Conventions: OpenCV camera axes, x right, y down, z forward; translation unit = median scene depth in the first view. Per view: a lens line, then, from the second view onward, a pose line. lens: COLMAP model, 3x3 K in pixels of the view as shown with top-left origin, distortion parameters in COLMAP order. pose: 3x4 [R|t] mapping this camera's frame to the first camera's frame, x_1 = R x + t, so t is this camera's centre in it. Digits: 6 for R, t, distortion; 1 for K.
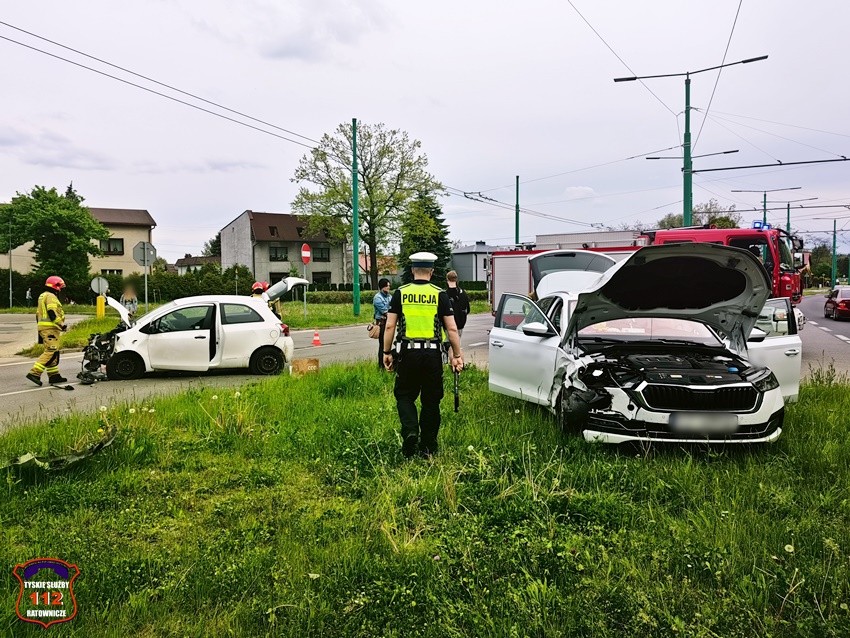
lens RADIAL K [[694.5, 0, 428.2], [0, 694.5, 321.4], [0, 0, 1]] dist [0.074650, -0.123077]
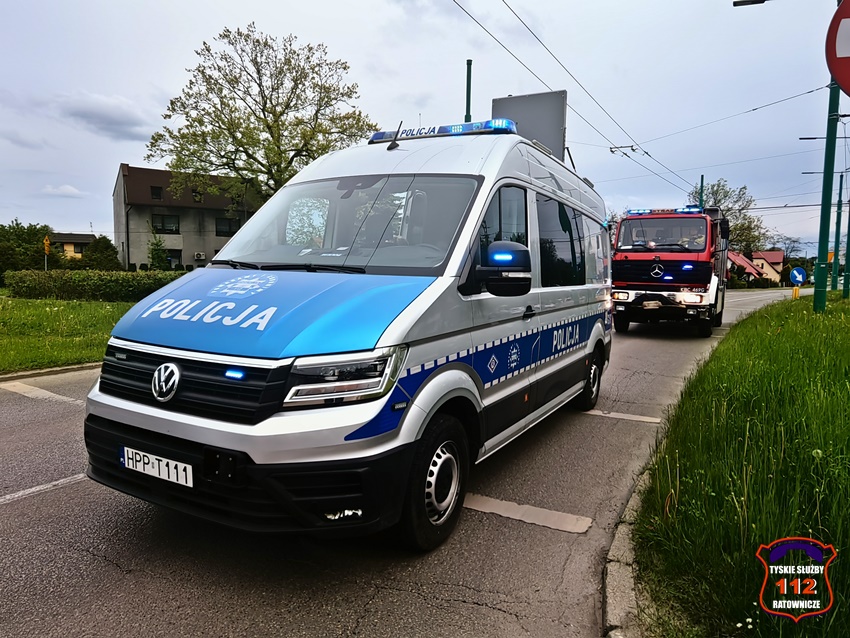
lens RADIAL K [[501.9, 0, 459.0], [0, 501.9, 320.2], [0, 0, 1]] dist [-0.003117, -0.000763]
pose [[0.999159, 0.021362, 0.035012, 0.184846], [-0.022521, 0.999201, 0.033030, -0.042900], [-0.034278, -0.033791, 0.998841, 1.024403]]
